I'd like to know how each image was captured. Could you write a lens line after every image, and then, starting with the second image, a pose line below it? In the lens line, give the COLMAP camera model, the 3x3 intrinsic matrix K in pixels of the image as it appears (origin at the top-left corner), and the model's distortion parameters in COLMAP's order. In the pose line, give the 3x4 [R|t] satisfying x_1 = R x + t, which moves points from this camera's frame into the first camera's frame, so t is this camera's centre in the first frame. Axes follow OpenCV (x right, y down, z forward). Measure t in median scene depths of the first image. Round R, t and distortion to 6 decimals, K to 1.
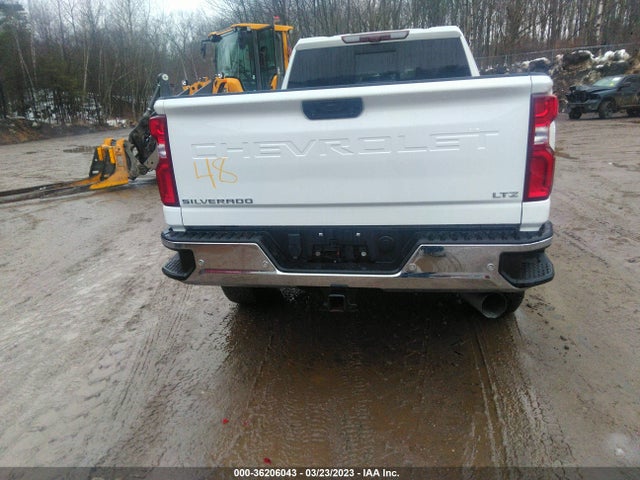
lens RADIAL K [[471.9, 0, 306.5], [0, 471.9, 244.3], [0, 0, 1]] dist [0.012871, -0.000458]
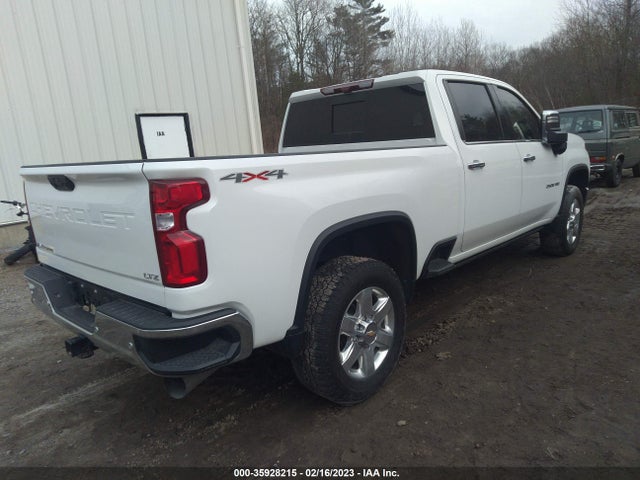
lens RADIAL K [[471.7, 0, 320.0], [0, 471.7, 247.3], [0, 0, 1]] dist [0.016328, 0.002428]
pose [[0.850095, 0.112057, -0.514569, 1.000147], [-0.129367, 0.991594, 0.002217, -0.173930], [0.510492, 0.064684, 0.857446, 0.261952]]
